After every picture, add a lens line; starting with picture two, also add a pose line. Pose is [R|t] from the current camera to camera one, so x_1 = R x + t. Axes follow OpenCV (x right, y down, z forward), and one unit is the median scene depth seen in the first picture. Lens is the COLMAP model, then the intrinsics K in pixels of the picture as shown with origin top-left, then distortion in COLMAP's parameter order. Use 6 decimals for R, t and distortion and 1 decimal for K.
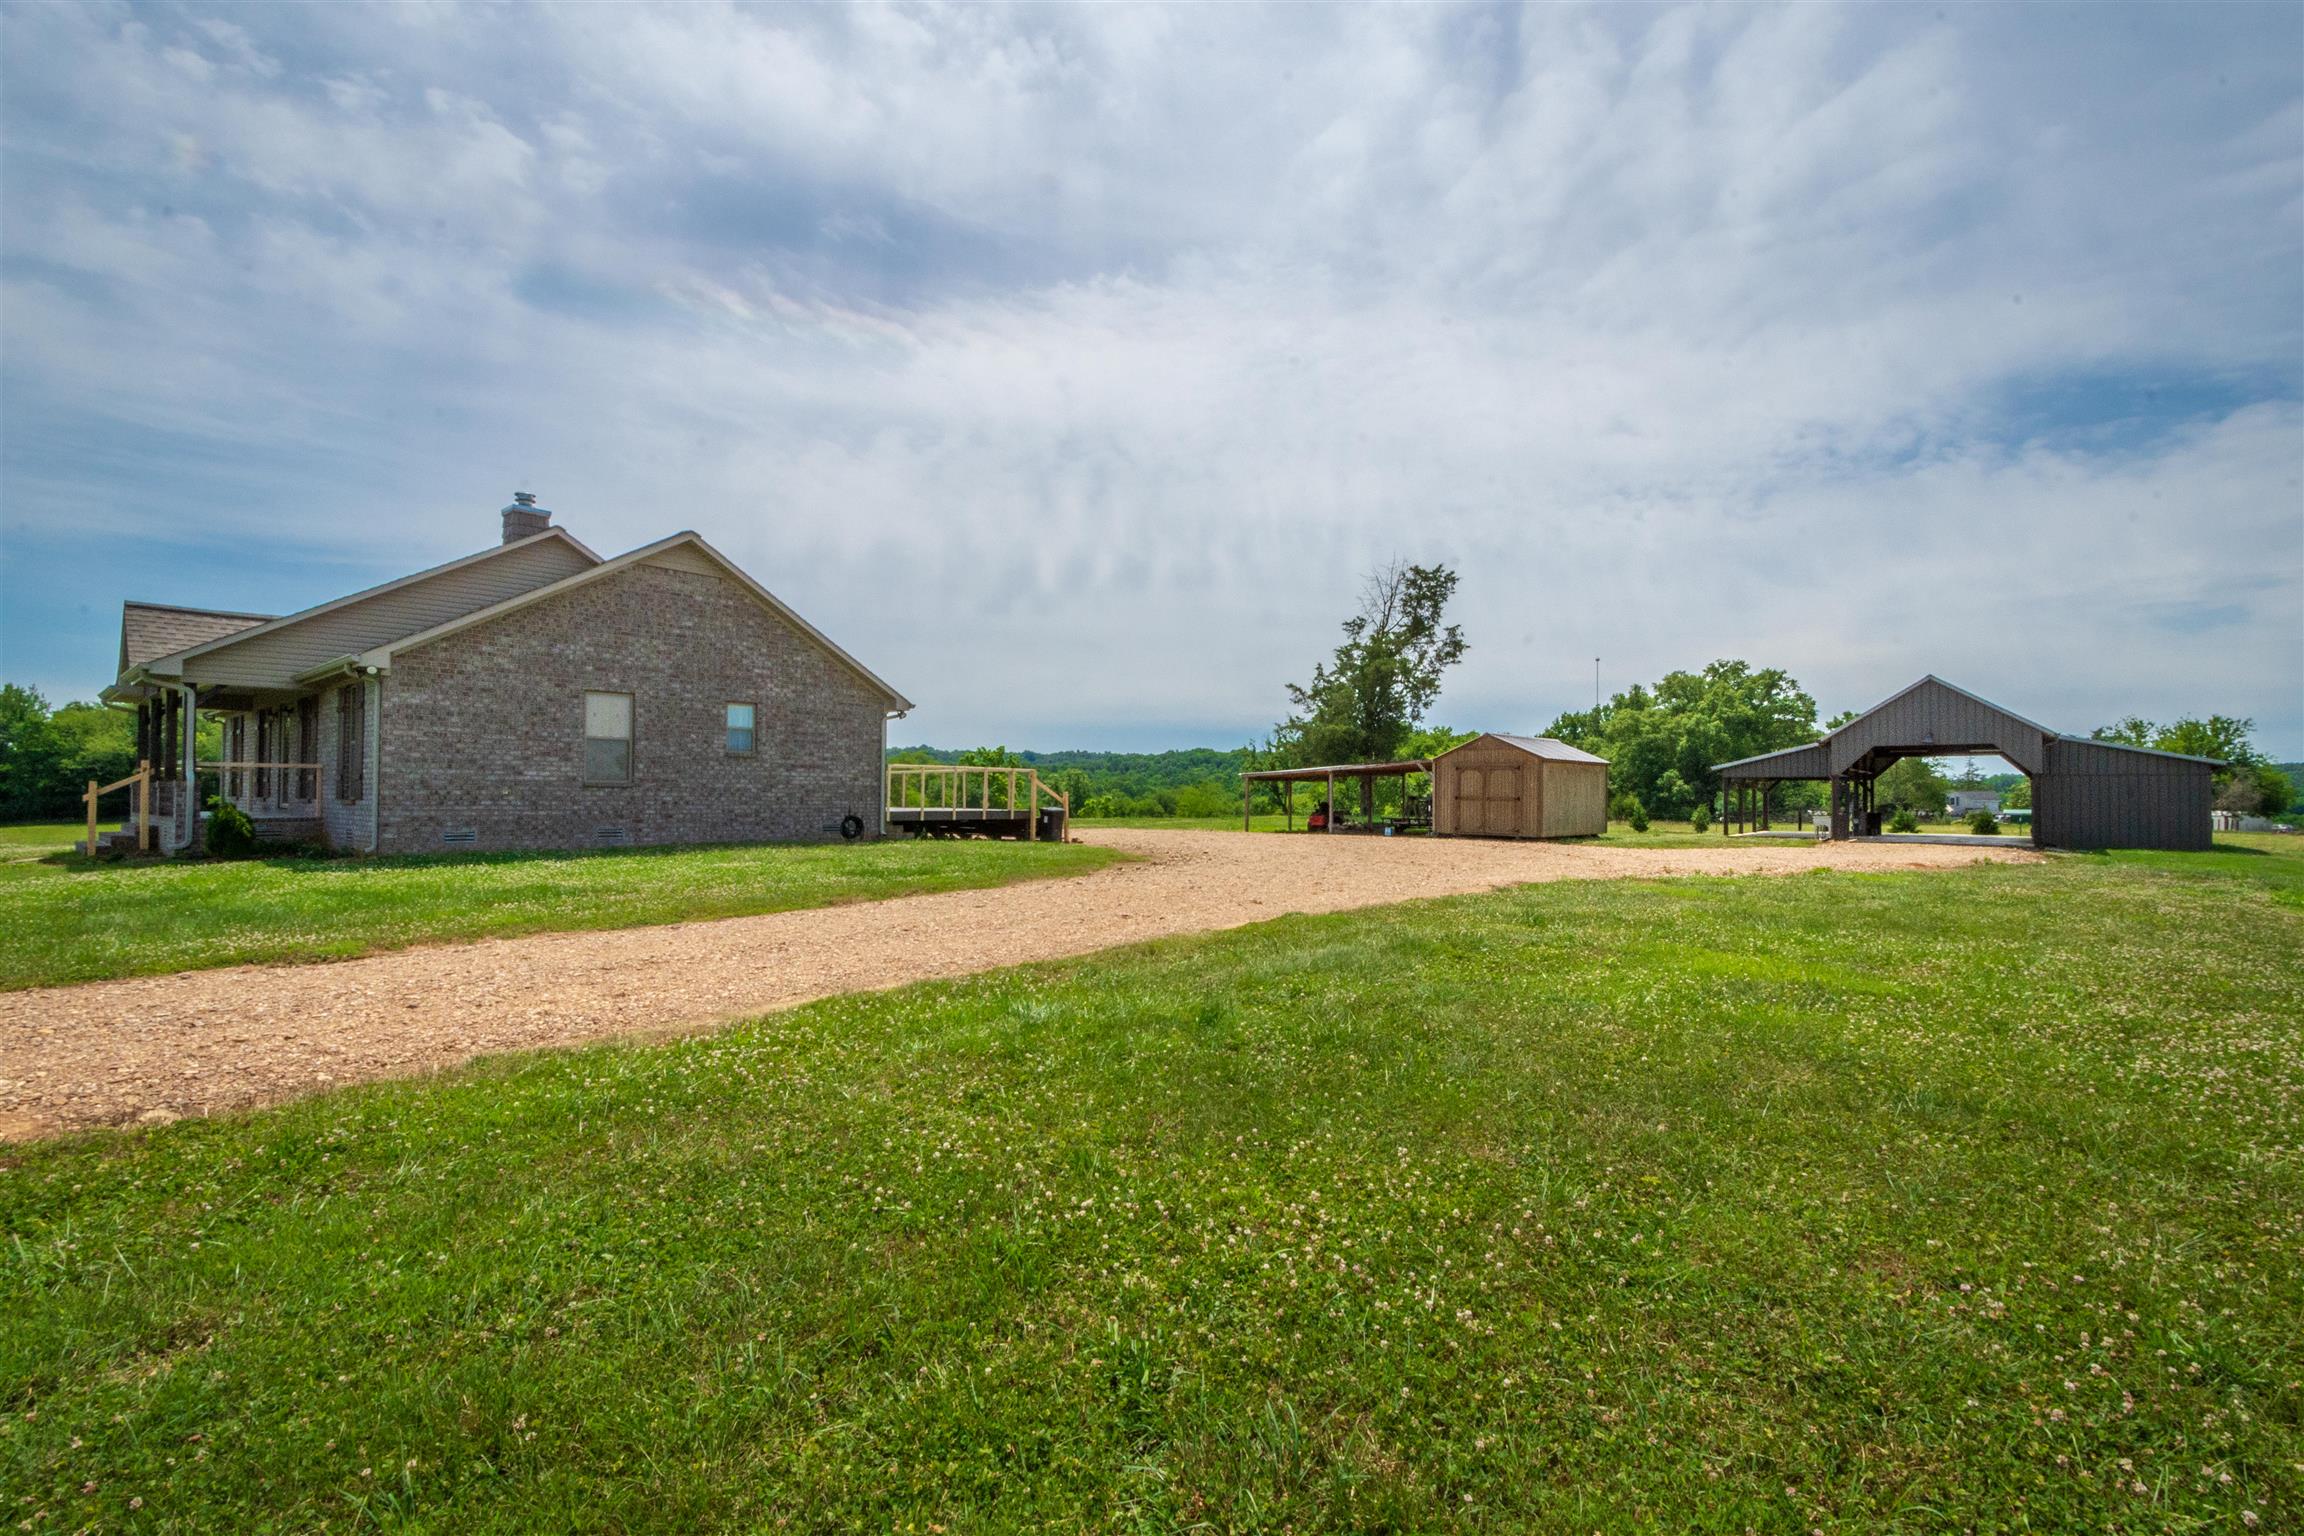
lens RADIAL K [[1006.3, 0, 1148.8], [0, 1006.3, 774.9], [0, 0, 1]] dist [0.007177, -0.000280]
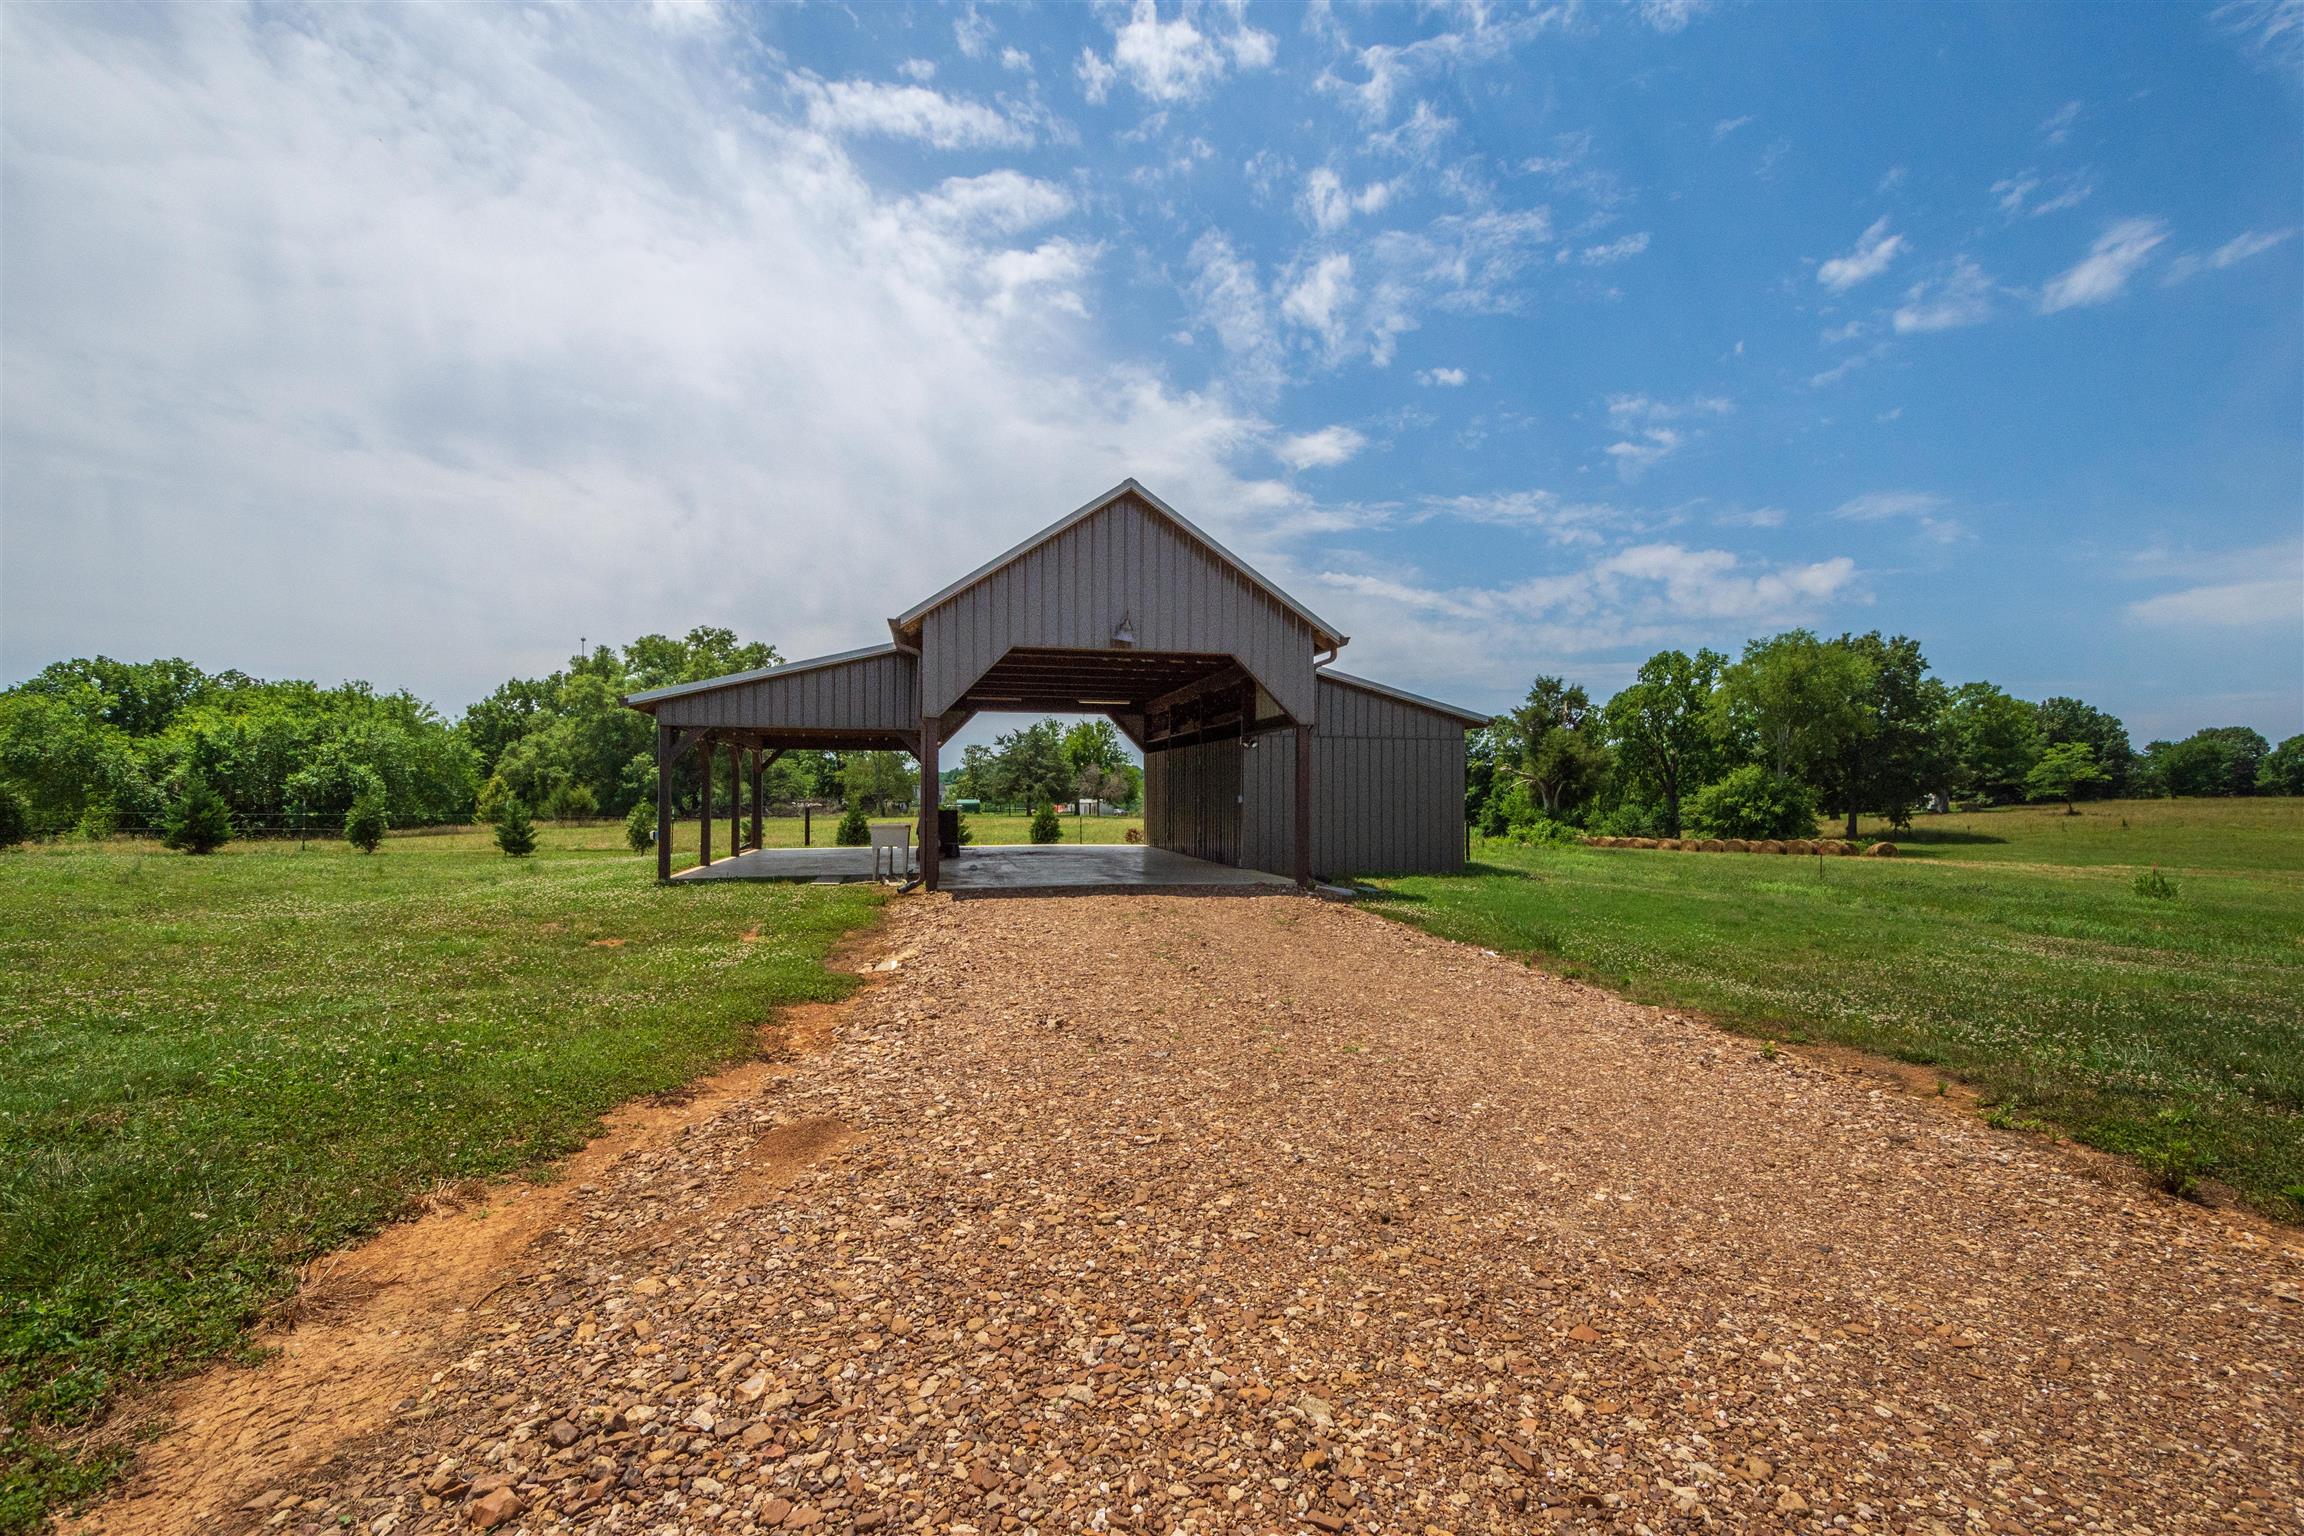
lens RADIAL K [[1006.3, 0, 1160.6], [0, 1006.3, 780.8], [0, 0, 1]] dist [0.007177, -0.000280]
pose [[0.594676, 0.004124, 0.803955, 0.118258], [-0.014648, 0.999876, 0.005706, 0.005171], [-0.803832, -0.015170, 0.594663, 0.193818]]
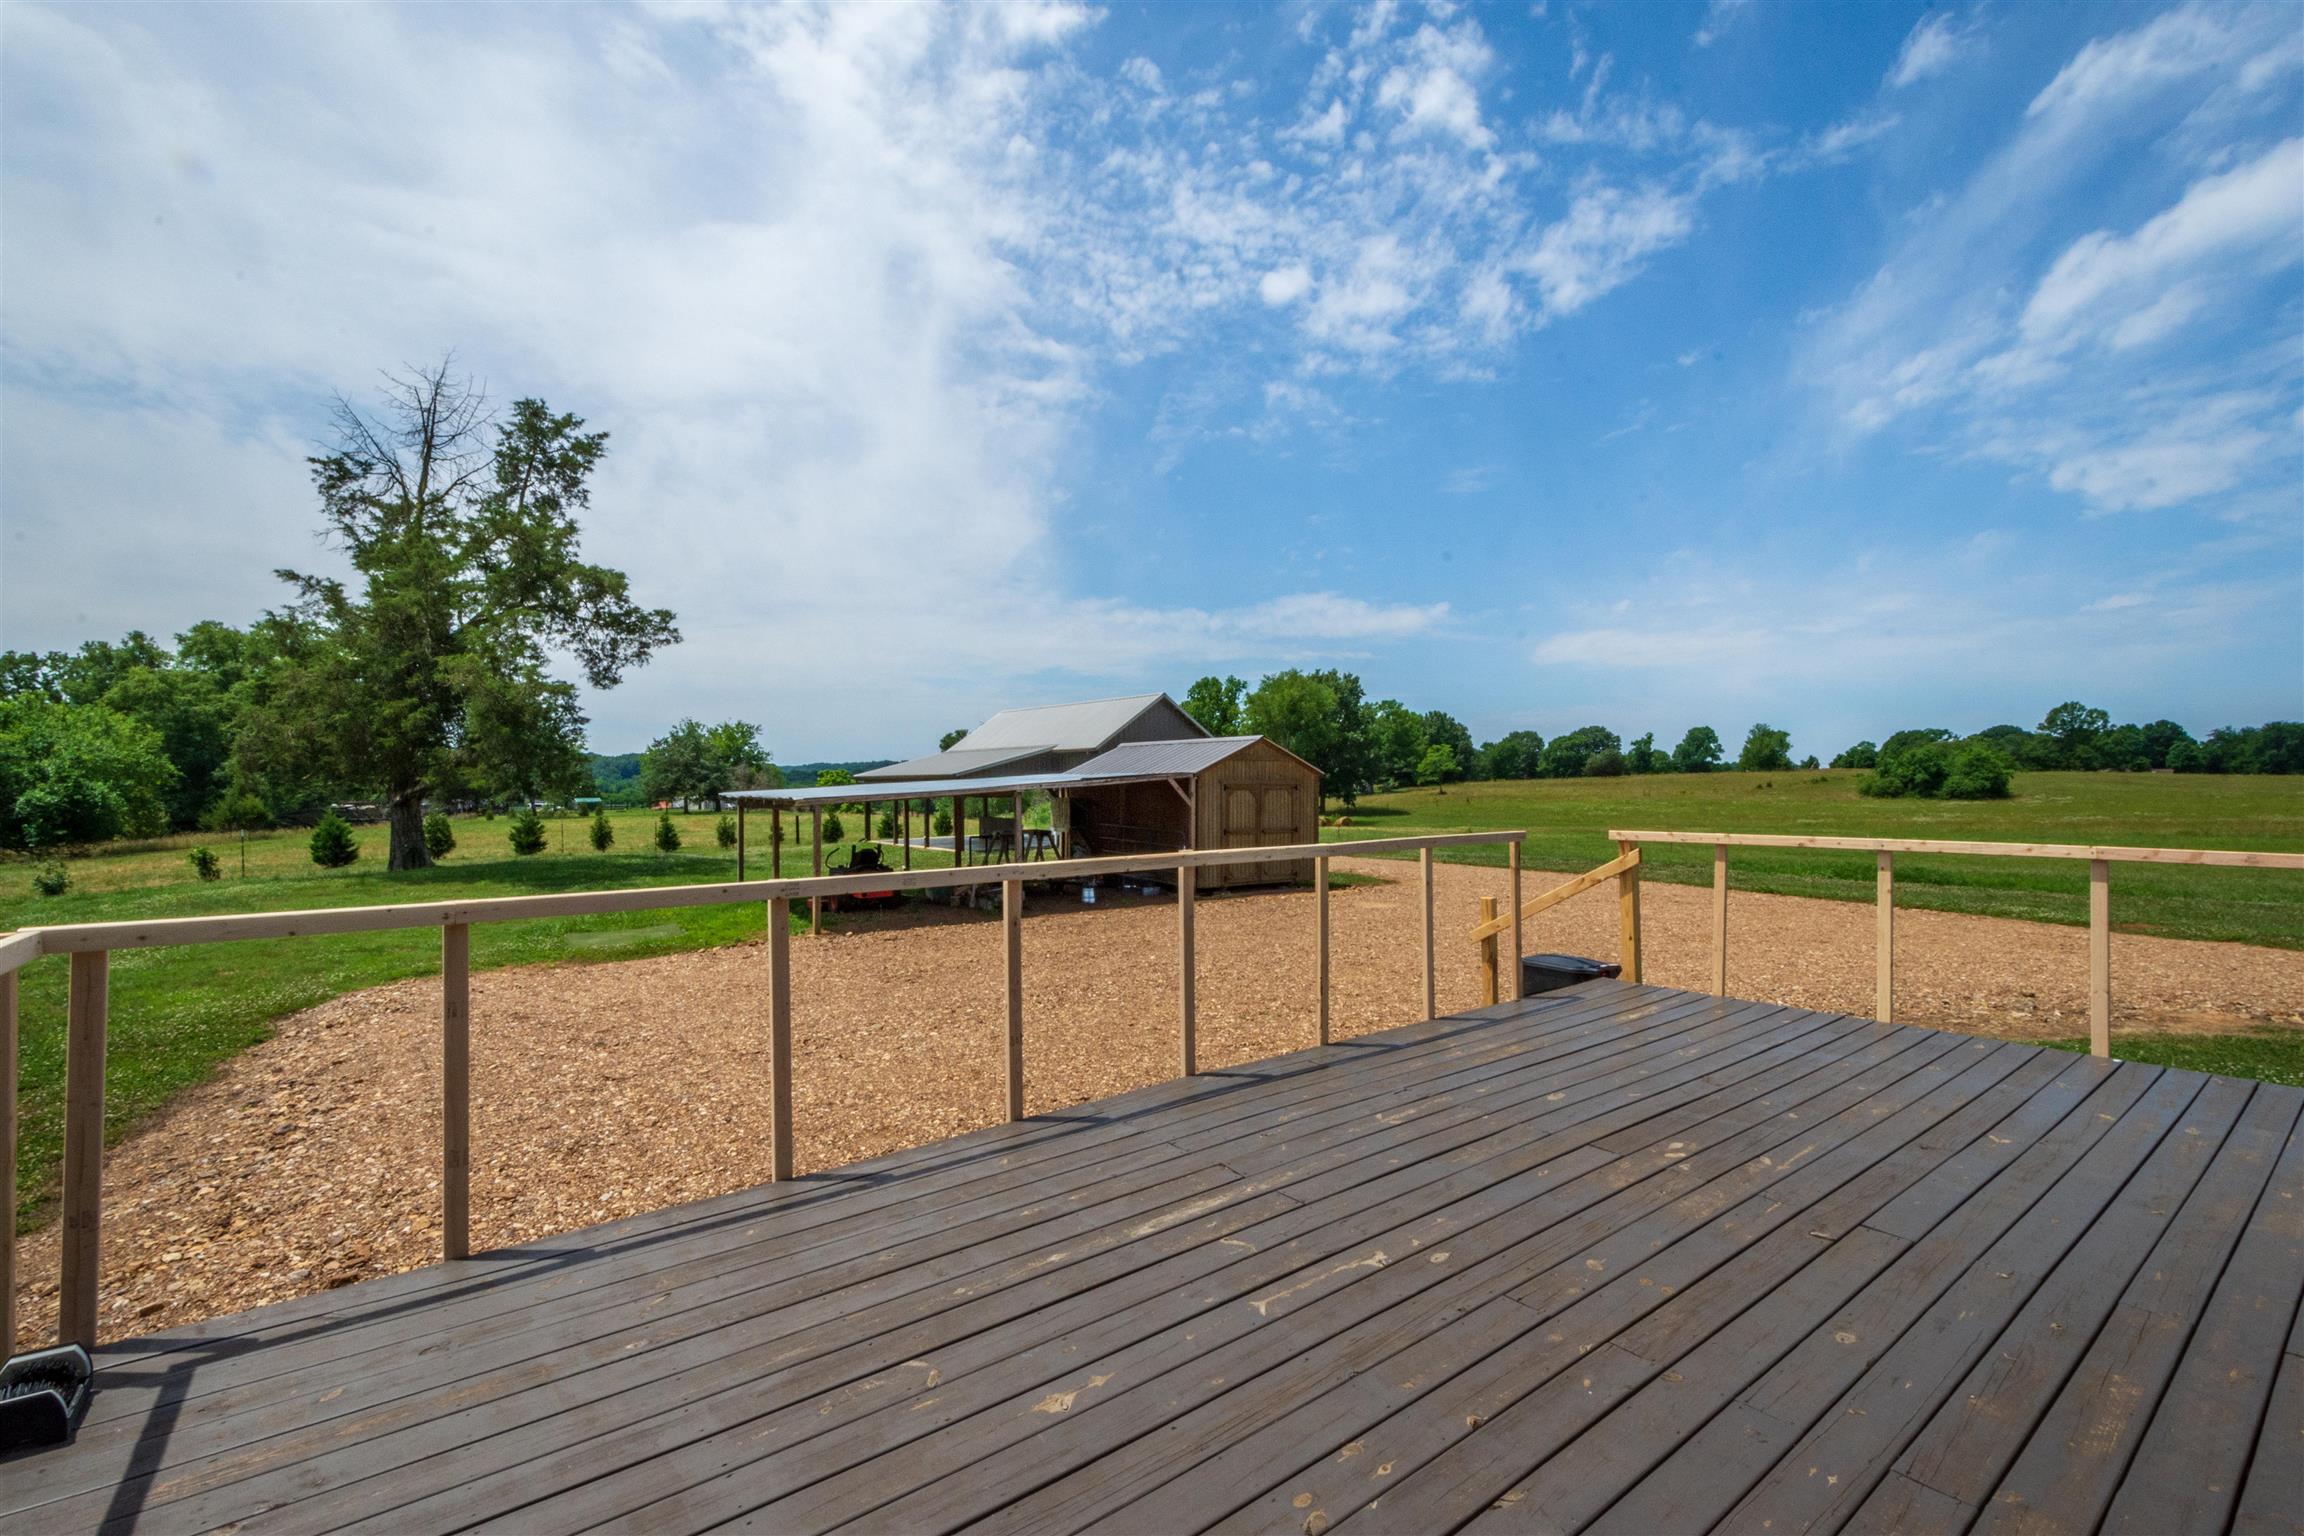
lens RADIAL K [[1006.3, 0, 1152.2], [0, 1006.3, 766.5], [0, 0, 1]] dist [0.007177, -0.000280]
pose [[0.184328, 0.002483, 0.982862, -0.071389], [-0.009633, 0.999953, -0.000719, -0.004090], [-0.982818, -0.009335, 0.184343, 0.209346]]
